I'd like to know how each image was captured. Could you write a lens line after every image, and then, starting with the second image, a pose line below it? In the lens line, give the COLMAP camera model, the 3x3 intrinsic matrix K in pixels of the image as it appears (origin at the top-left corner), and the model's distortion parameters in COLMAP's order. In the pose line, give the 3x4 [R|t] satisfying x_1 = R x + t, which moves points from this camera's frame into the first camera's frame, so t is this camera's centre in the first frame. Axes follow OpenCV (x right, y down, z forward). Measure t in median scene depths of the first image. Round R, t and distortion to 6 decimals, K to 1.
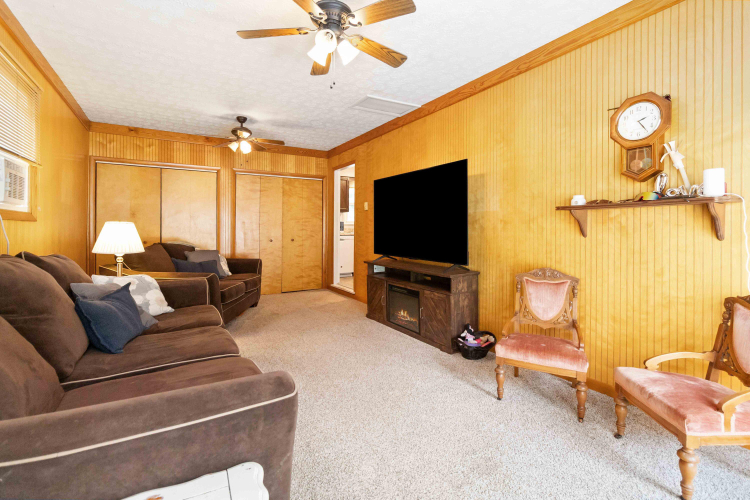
lens RADIAL K [[349.7, 0, 378.7], [0, 349.7, 236.2], [0, 0, 1]] dist [0.001548, -0.000217]
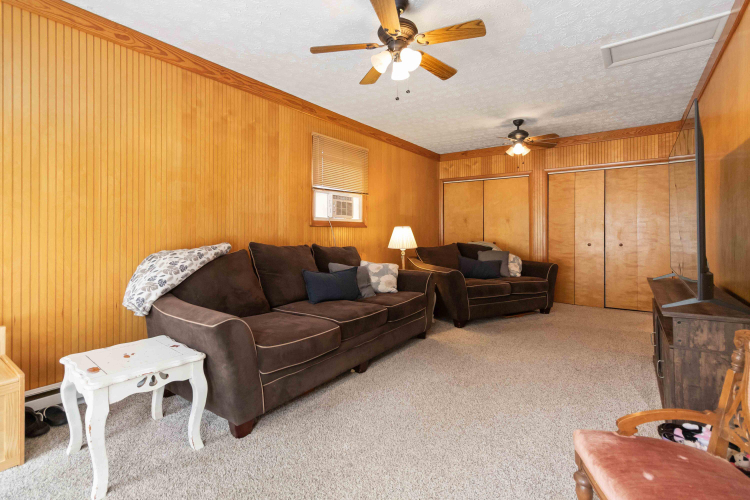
lens RADIAL K [[349.7, 0, 378.7], [0, 349.7, 236.2], [0, 0, 1]] dist [0.001548, -0.000217]
pose [[0.399992, 0.009001, -0.916474, 0.377145], [-0.016086, 0.999867, 0.002800, -0.003218], [0.916377, 0.013622, 0.400084, 0.238133]]
